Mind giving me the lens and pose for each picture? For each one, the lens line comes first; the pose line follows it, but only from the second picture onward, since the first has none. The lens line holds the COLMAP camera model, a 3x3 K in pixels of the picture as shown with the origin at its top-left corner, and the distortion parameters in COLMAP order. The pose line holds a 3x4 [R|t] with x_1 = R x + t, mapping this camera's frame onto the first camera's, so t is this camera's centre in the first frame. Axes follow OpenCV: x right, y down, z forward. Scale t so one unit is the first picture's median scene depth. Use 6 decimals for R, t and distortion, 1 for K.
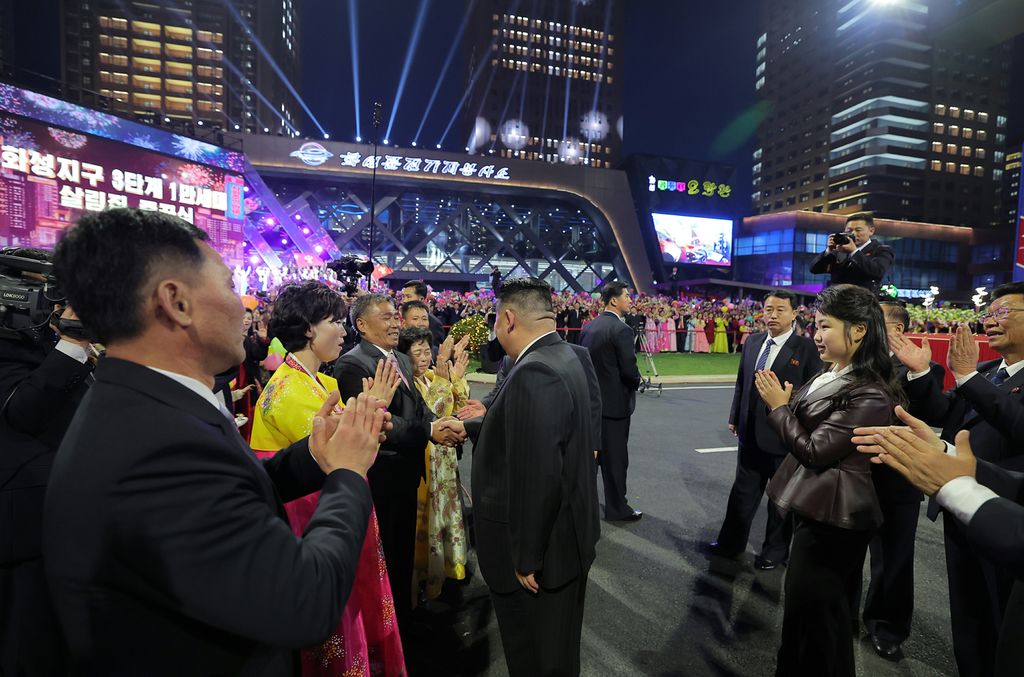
lens RADIAL K [[443.0, 0, 515.7], [0, 443.0, 334.4], [0, 0, 1]] dist [-0.044045, 0.016793]
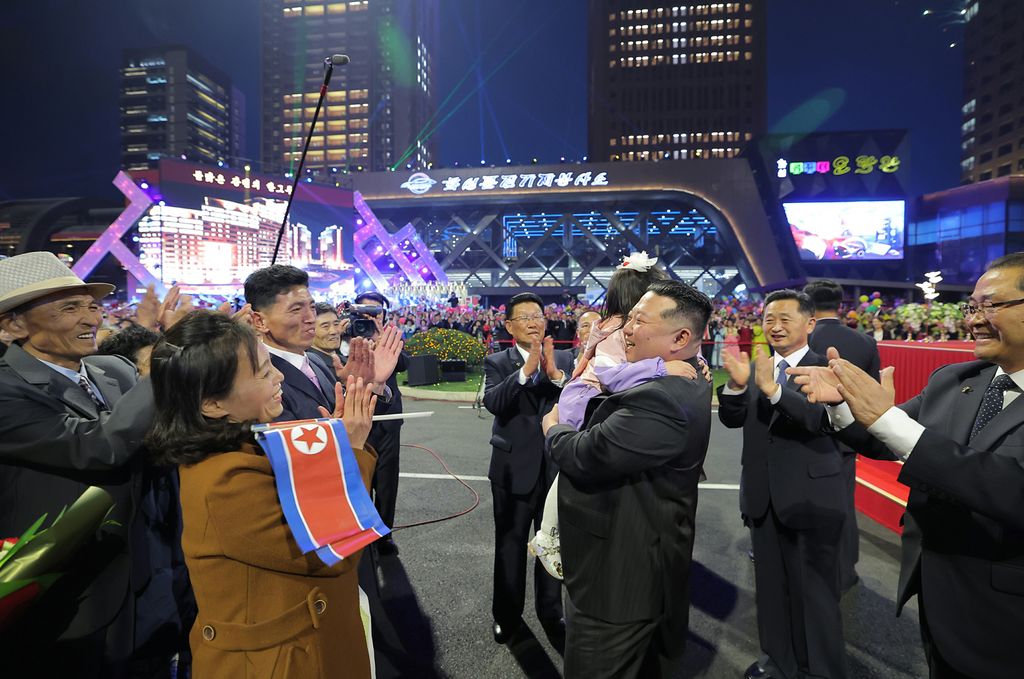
lens RADIAL K [[457.7, 0, 512.6], [0, 457.7, 337.1], [0, 0, 1]] dist [-0.040601, 0.016938]
pose [[0.939896, -0.015153, -0.341125, 0.111415], [0.005339, 0.999545, -0.029691, 0.001717], [0.341419, 0.026085, 0.939549, 0.023958]]
